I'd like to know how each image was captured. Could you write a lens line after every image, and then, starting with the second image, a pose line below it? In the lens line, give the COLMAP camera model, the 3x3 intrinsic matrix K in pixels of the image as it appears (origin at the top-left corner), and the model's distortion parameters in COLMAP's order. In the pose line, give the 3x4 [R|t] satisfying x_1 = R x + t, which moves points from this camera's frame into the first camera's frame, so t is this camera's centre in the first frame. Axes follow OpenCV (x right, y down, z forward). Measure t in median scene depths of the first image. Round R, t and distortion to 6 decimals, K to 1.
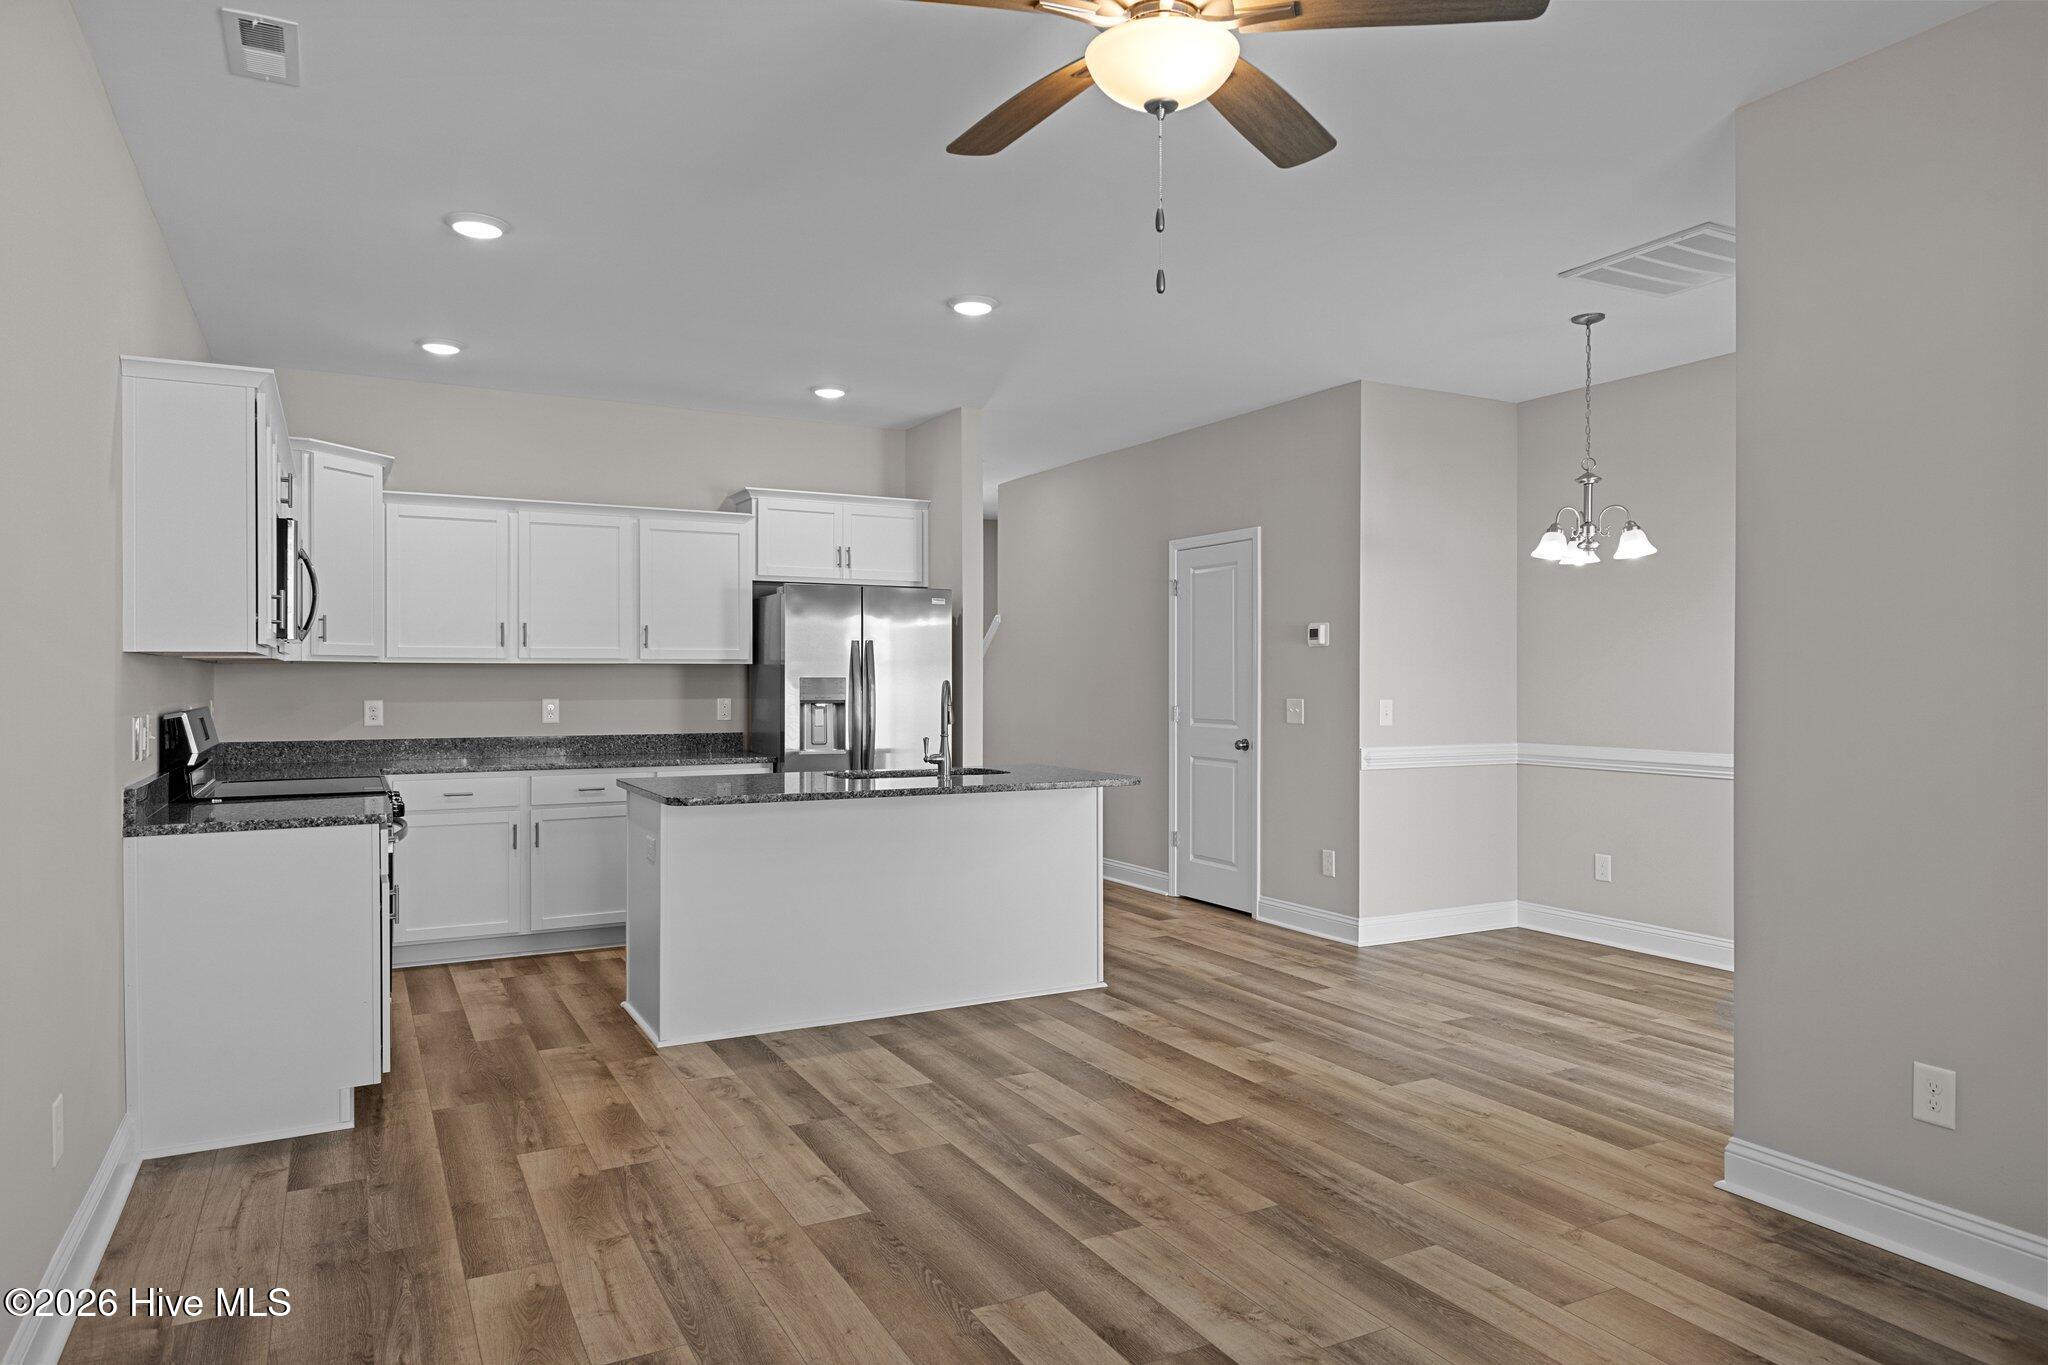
lens RADIAL K [[1259.0, 0, 1024.0], [0, 1259.0, 682.5], [0, 0, 1]] dist [0.000495, 0.000196]
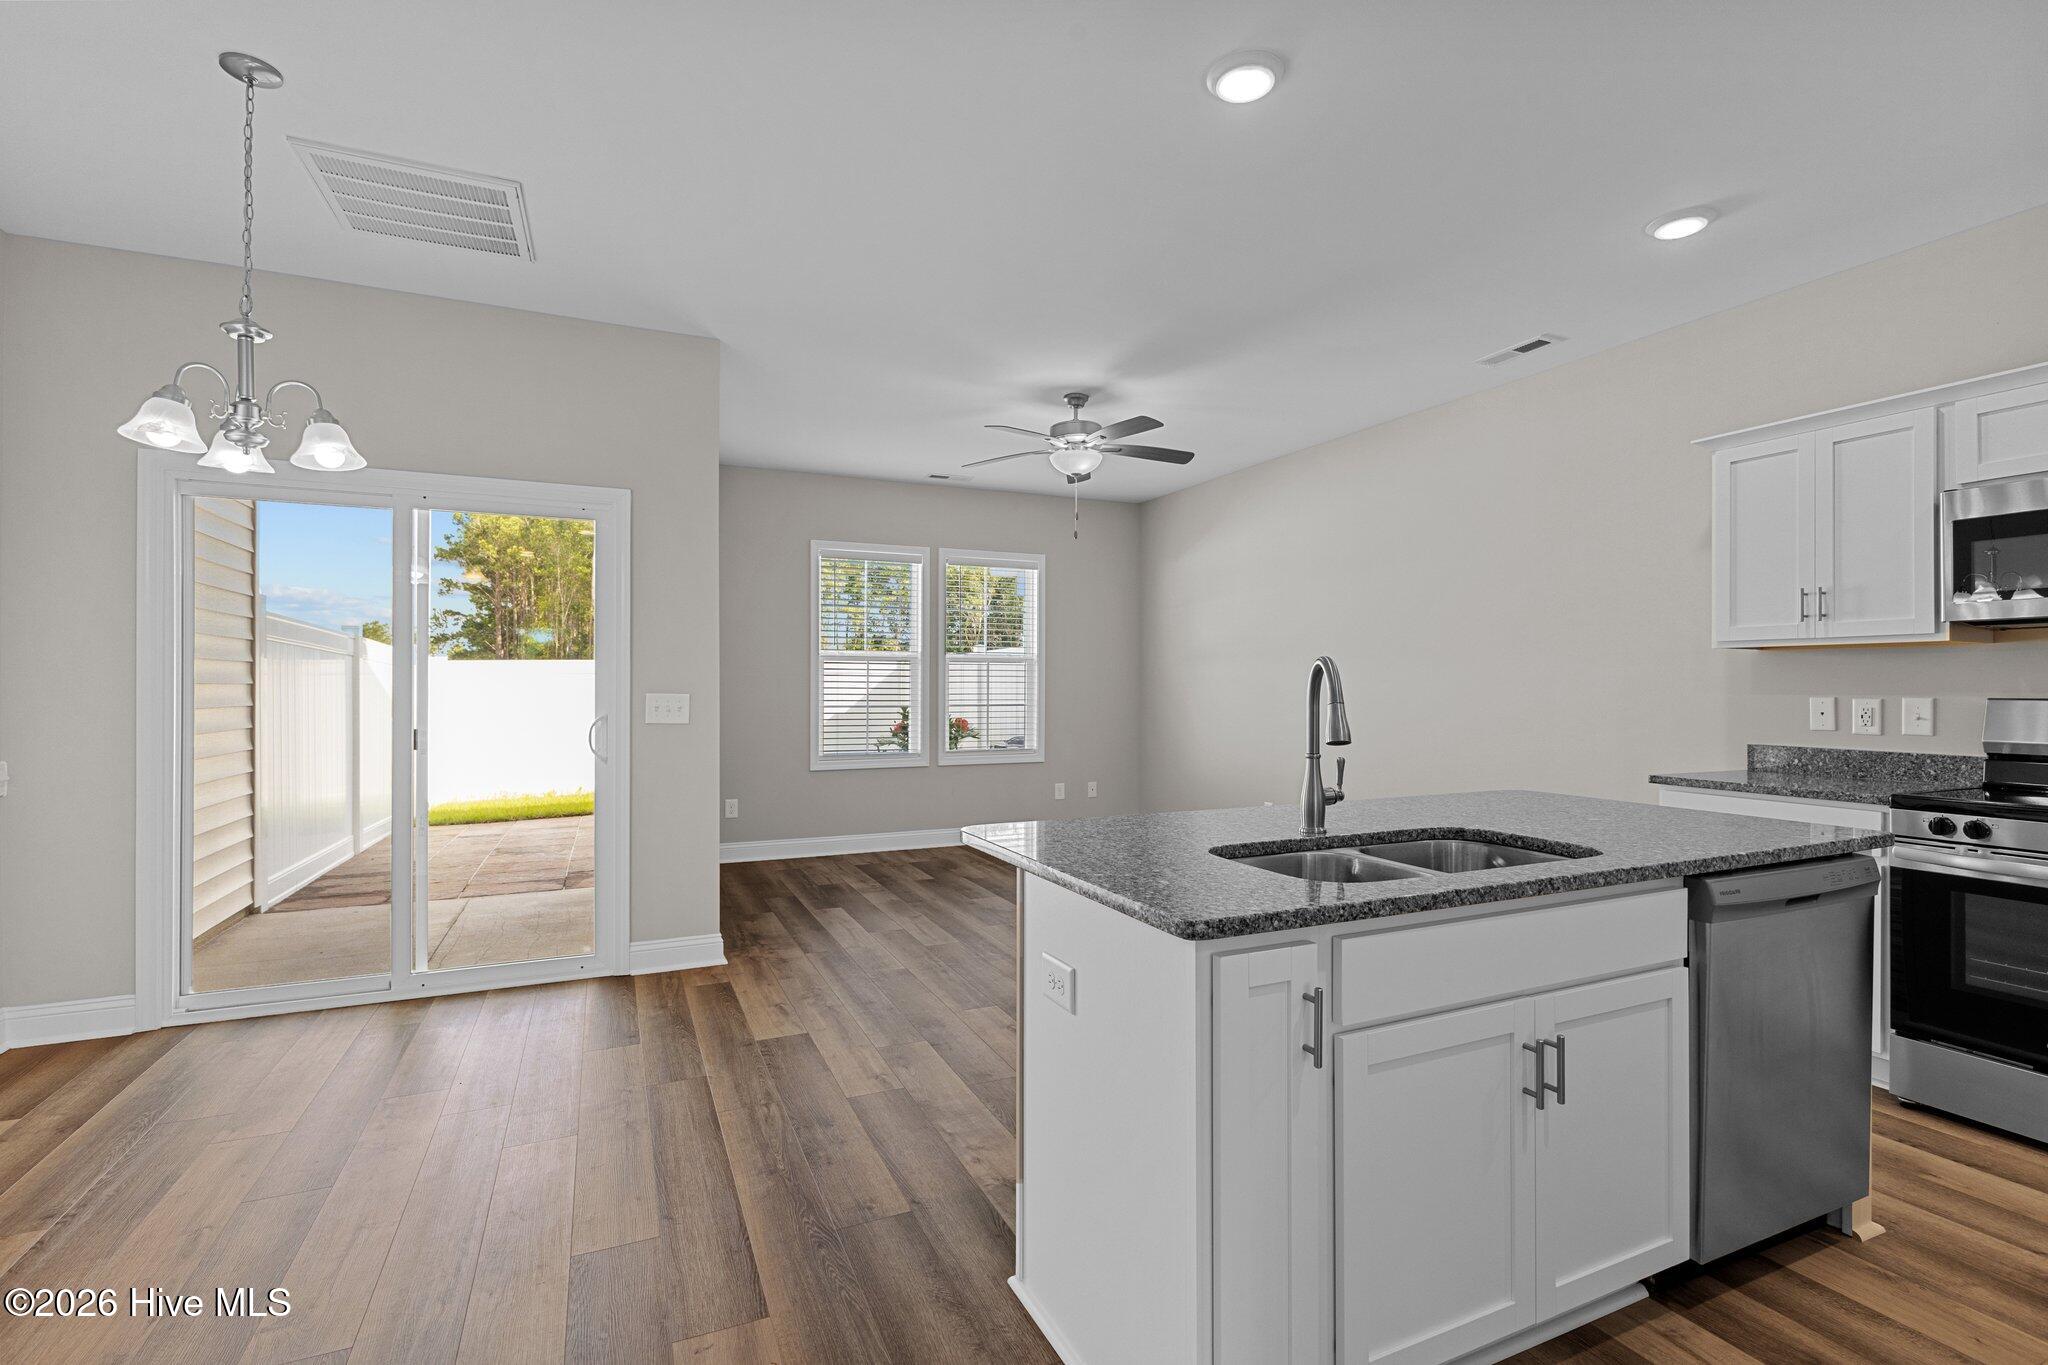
lens RADIAL K [[933.3, 0, 1024.0], [0, 933.3, 682.5], [0, 0, 1]] dist [0.000337, 0.000038]
pose [[-0.997295, 0.003336, 0.073434, 0.040686], [0.003960, 0.999957, 0.008347, 0.006165], [-0.073403, 0.008616, -0.997265, 1.771048]]
